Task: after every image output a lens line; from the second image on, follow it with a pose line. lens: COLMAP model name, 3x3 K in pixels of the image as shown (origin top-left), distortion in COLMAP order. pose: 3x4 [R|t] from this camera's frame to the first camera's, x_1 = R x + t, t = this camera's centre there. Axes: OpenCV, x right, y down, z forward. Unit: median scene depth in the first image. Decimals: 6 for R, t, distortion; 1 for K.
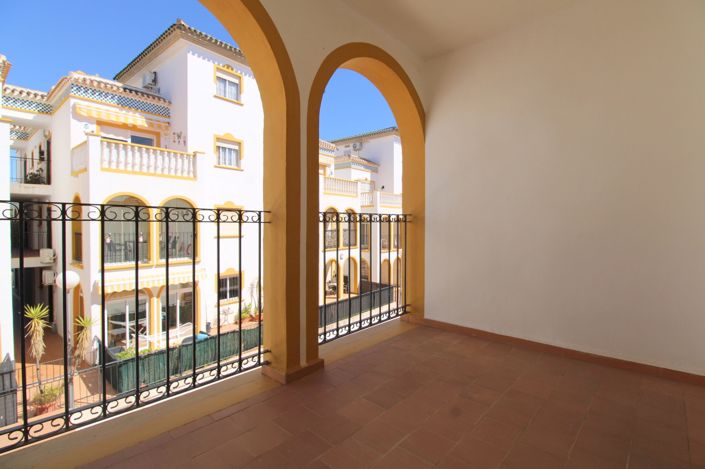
lens RADIAL K [[328.4, 0, 357.0], [0, 328.4, 226.5], [0, 0, 1]] dist [0.000159, -0.013742]
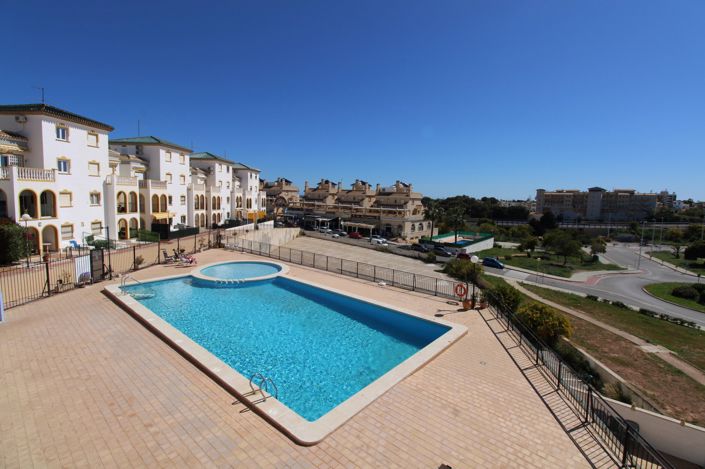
lens RADIAL K [[328.4, 0, 357.0], [0, 328.4, 226.5], [0, 0, 1]] dist [0.000159, -0.013742]
pose [[0.818095, -0.046470, 0.573203, -0.048899], [-0.001273, 0.996581, 0.082610, -0.013707], [-0.575082, -0.068313, 0.815238, -1.214267]]
